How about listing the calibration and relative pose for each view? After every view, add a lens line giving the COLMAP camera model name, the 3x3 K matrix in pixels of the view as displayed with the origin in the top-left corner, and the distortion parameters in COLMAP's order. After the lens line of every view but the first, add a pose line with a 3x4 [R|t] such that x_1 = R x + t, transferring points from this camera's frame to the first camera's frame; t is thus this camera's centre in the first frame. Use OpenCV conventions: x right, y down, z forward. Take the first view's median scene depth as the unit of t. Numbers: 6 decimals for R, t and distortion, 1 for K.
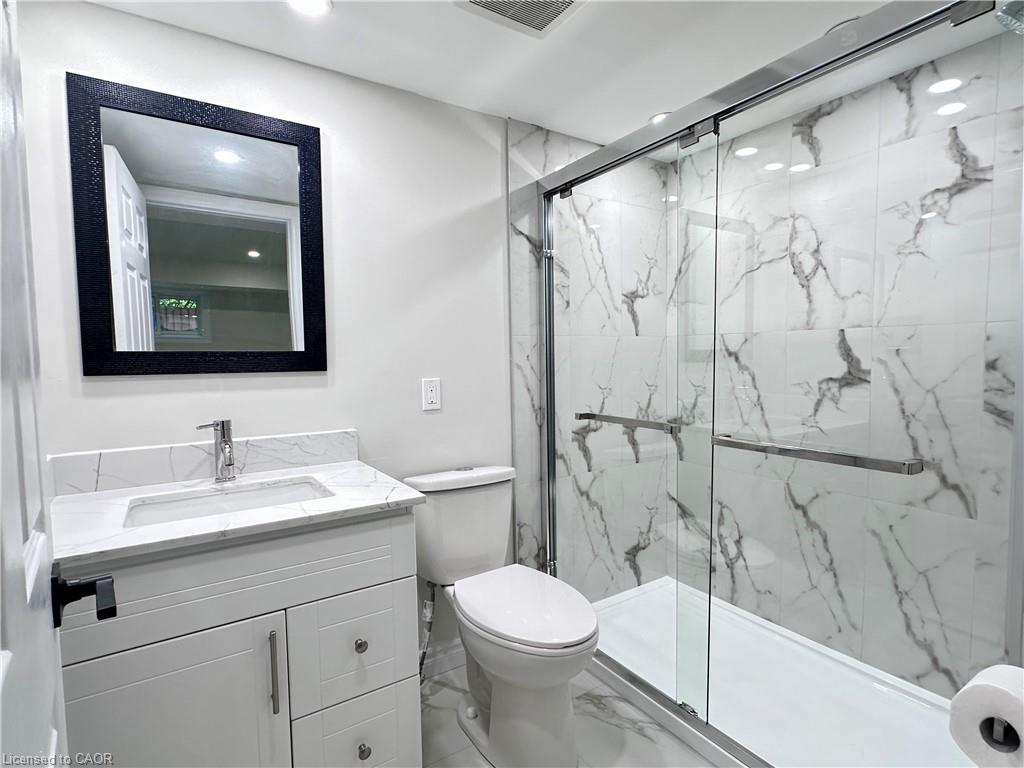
lens RADIAL K [[511.8, 0, 512.0], [0, 511.8, 384.0], [0, 0, 1]] dist [0.018578, -0.000861]
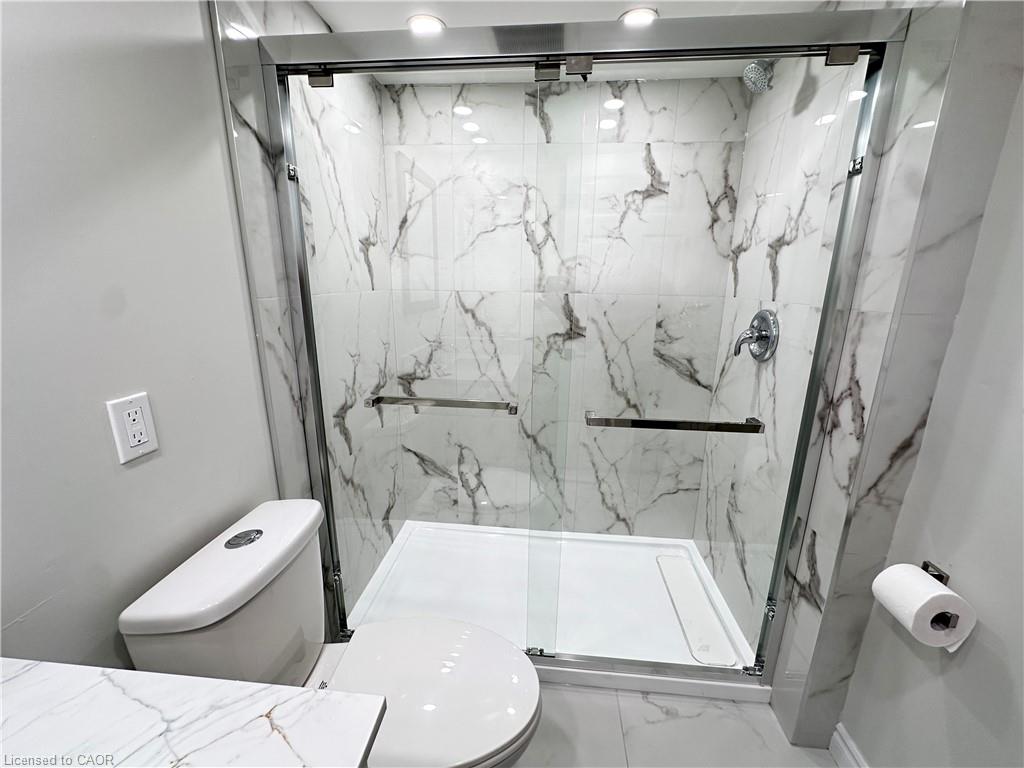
lens RADIAL K [[411.2, 0, 512.0], [0, 411.2, 384.0], [0, 0, 1]] dist [-0.000446, 0.000111]
pose [[0.629709, -0.168772, 0.758276, -0.206045], [0.023613, 0.979822, 0.198472, -0.085788], [-0.776472, -0.107074, 0.620988, 0.432183]]
